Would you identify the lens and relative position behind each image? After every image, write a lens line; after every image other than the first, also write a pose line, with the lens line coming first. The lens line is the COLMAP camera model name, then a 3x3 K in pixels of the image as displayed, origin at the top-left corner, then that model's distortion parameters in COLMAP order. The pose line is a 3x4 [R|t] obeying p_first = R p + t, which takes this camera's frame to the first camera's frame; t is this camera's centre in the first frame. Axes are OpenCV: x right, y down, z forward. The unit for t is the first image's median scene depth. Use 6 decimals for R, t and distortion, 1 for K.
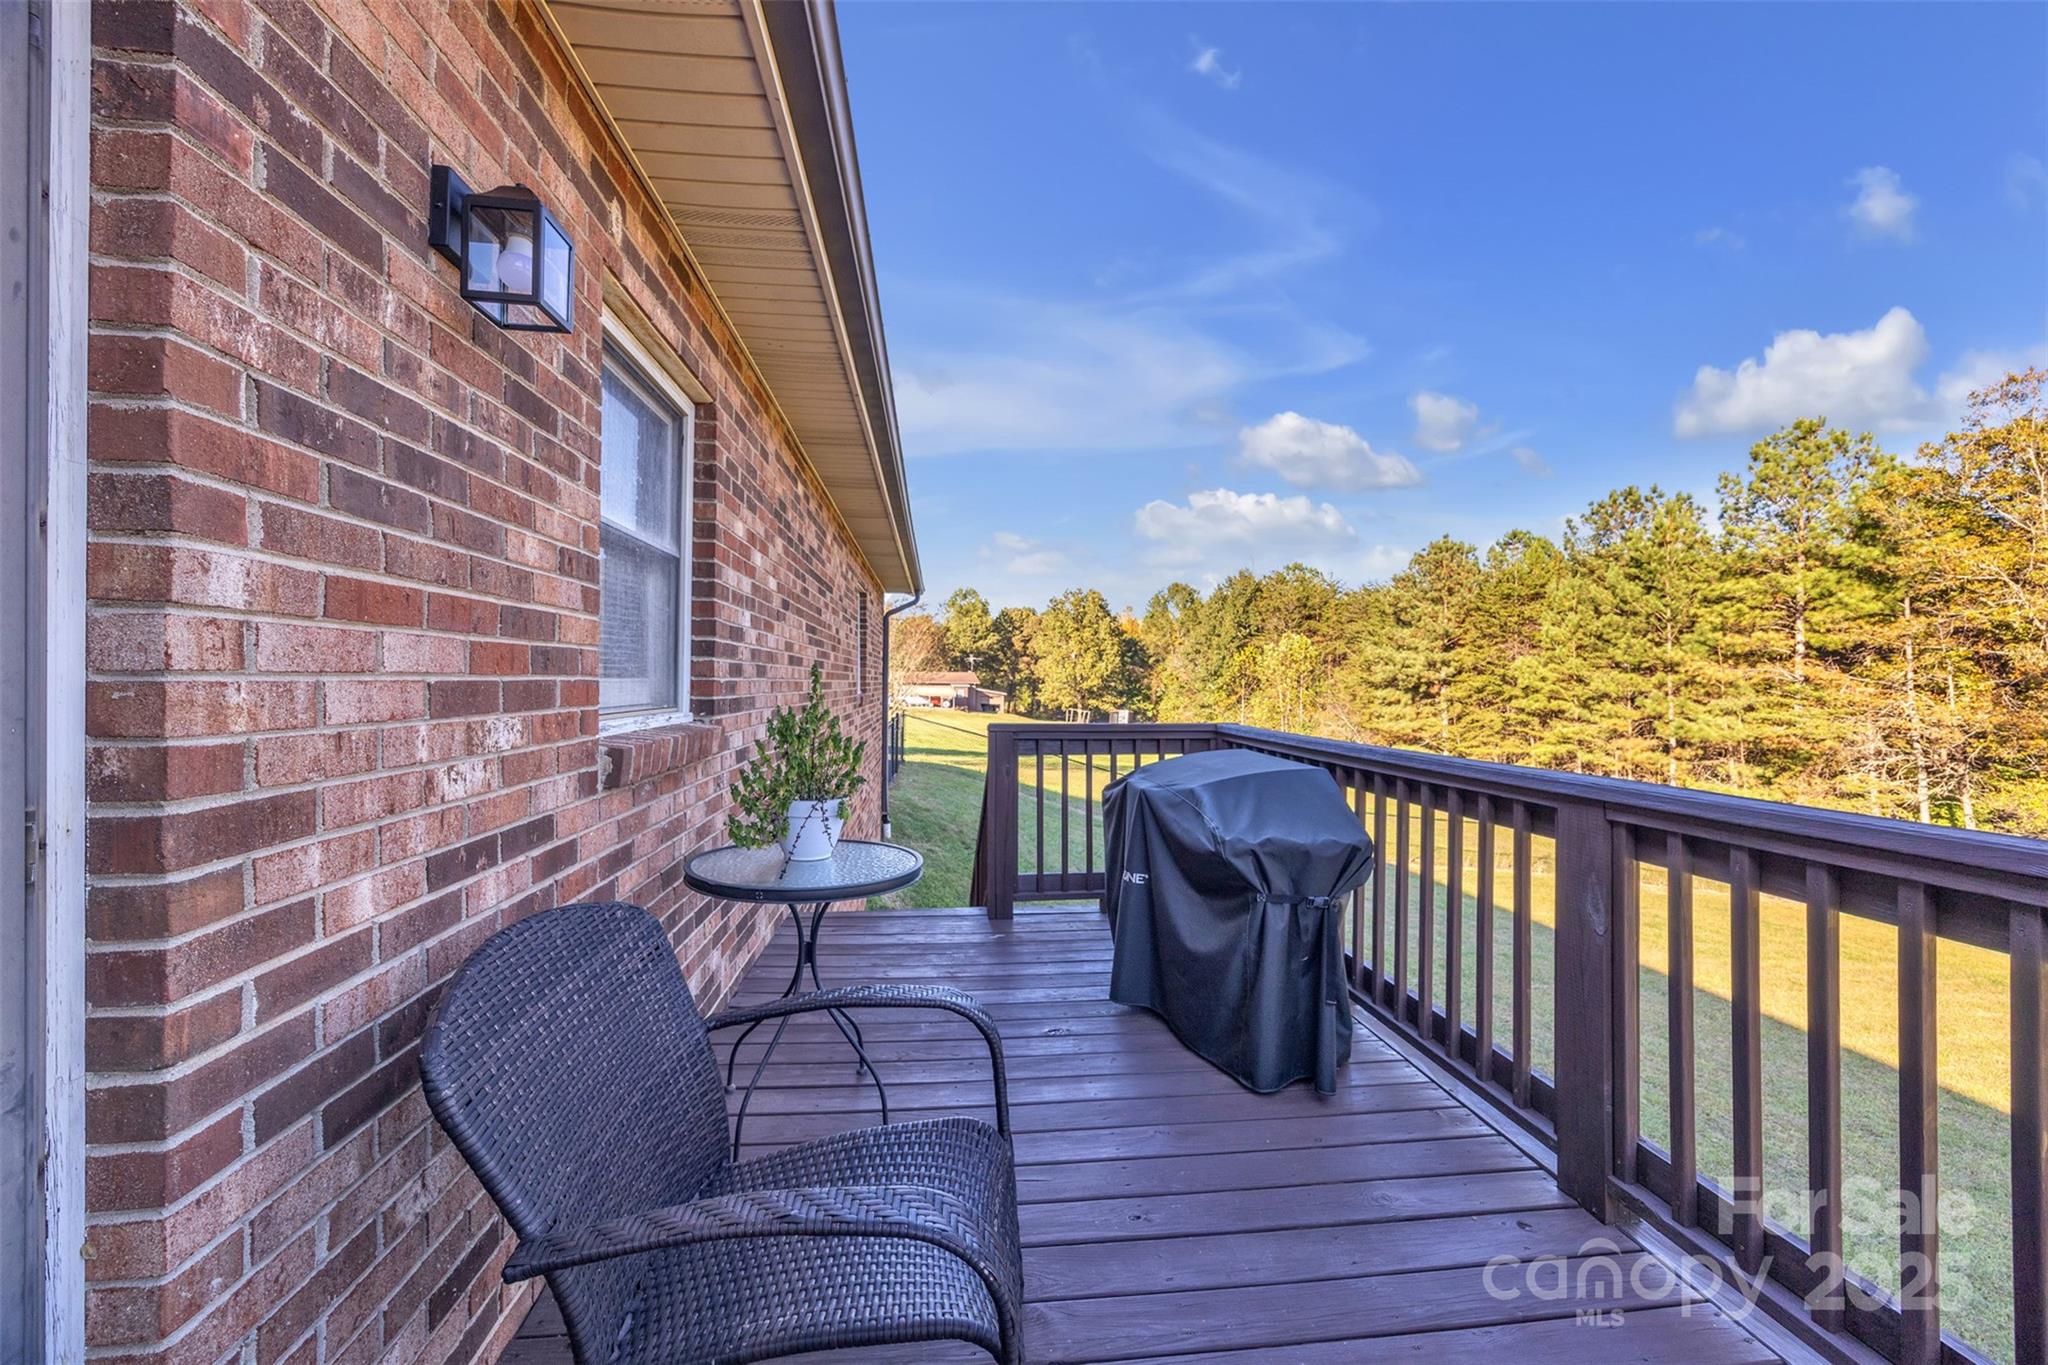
lens RADIAL K [[777.5, 0, 1018.7], [0, 777.5, 680.1], [0, 0, 1]] dist [0.001192, -0.000412]
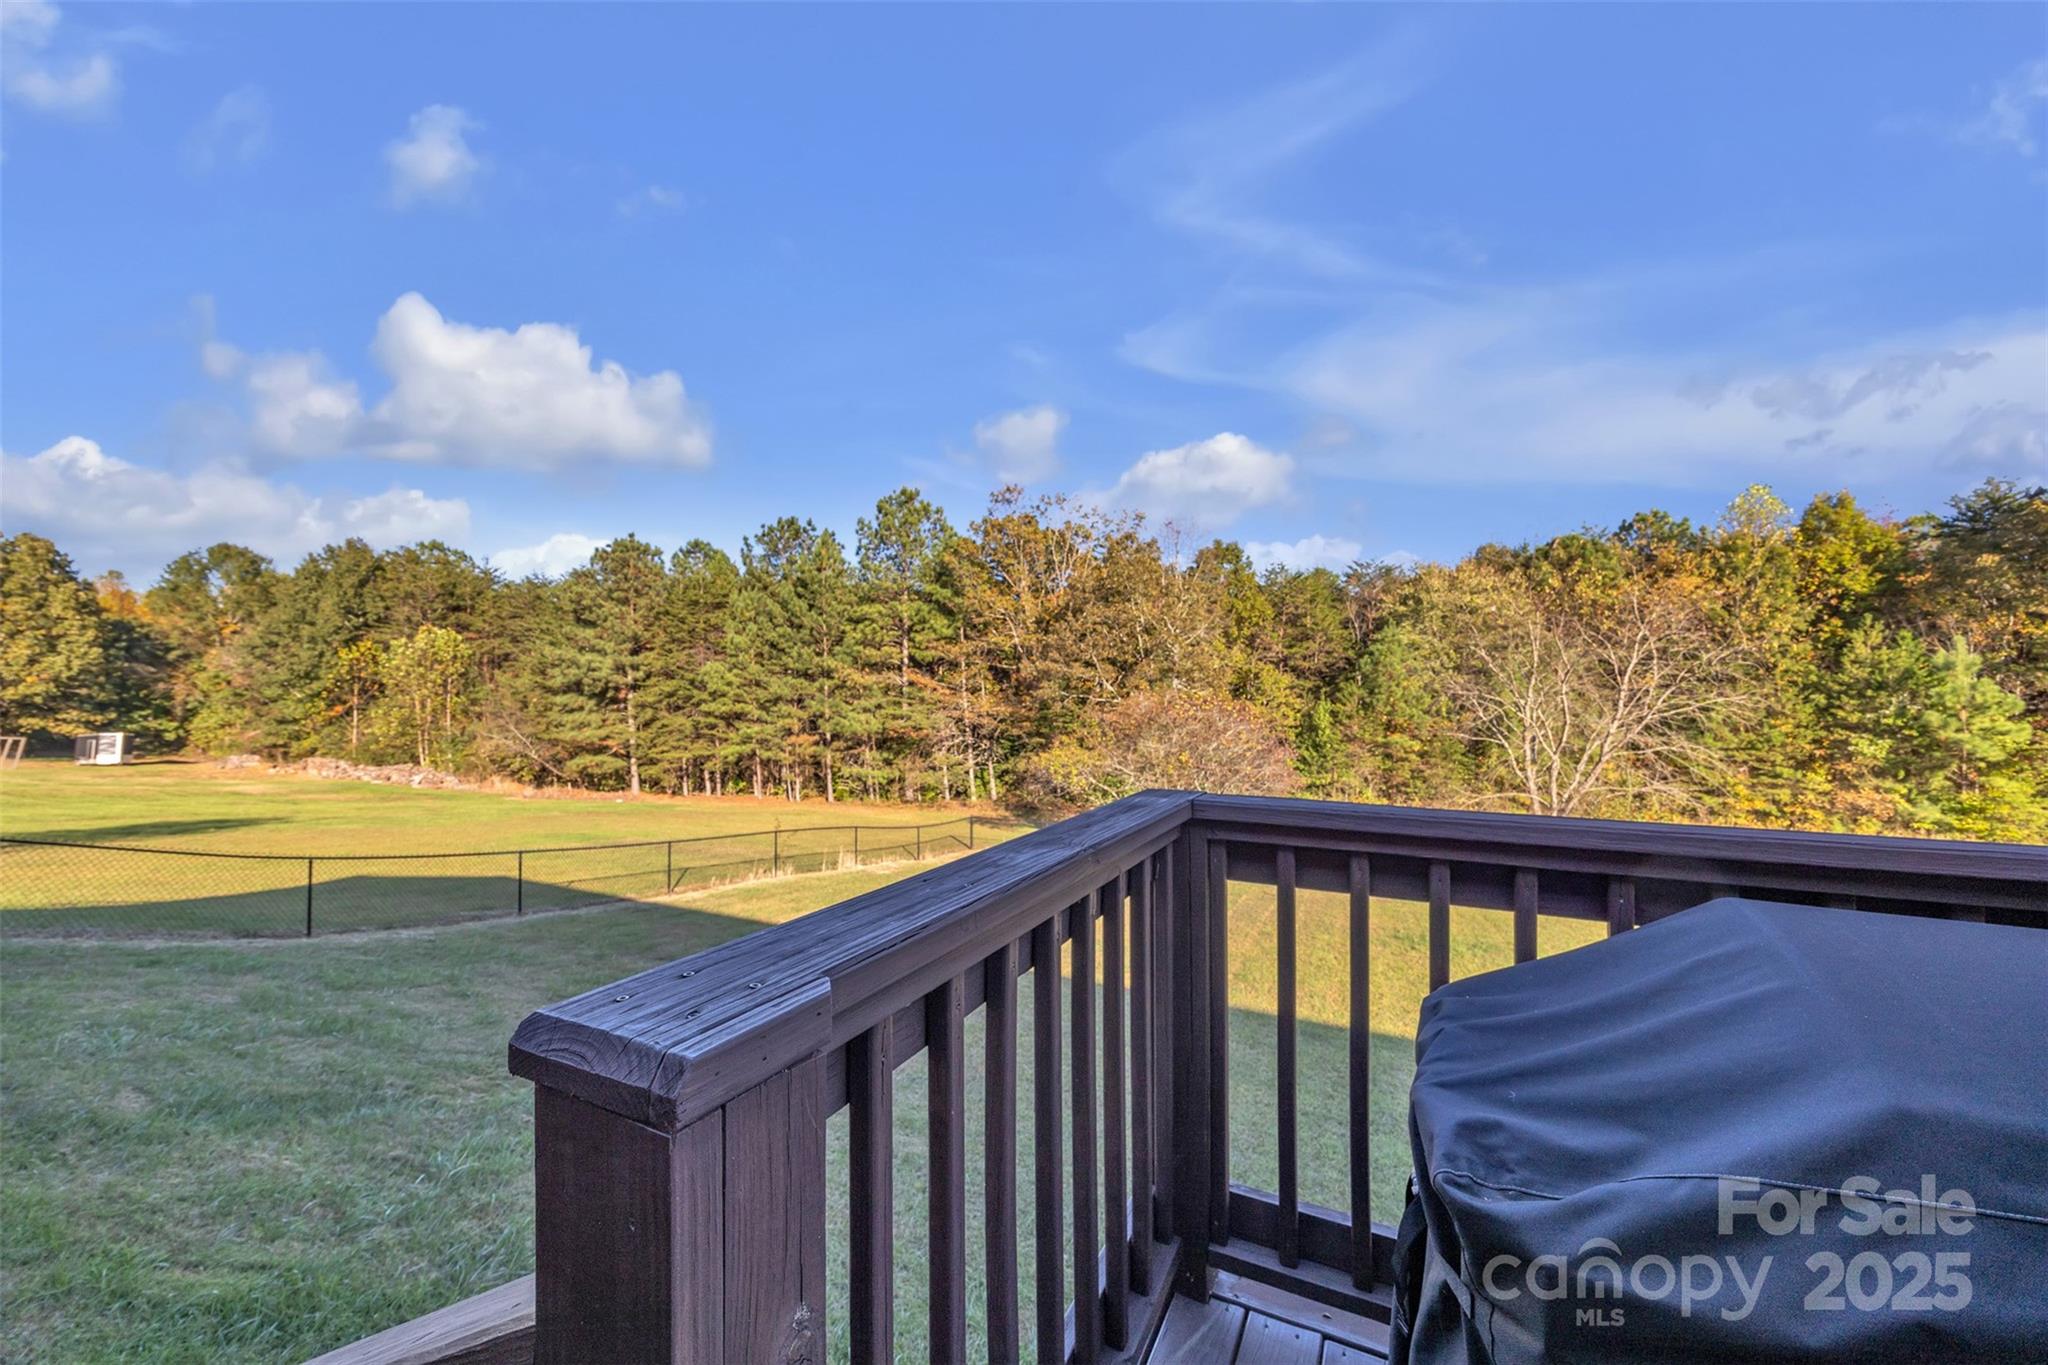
lens RADIAL K [[777.5, 0, 1028.6], [0, 777.5, 688.8], [0, 0, 1]] dist [0.001192, -0.000412]
pose [[0.533024, -0.002808, 0.846096, -0.004563], [-0.000261, 0.999994, 0.003484, 0.002453], [-0.846100, -0.002078, 0.533020, 0.106529]]
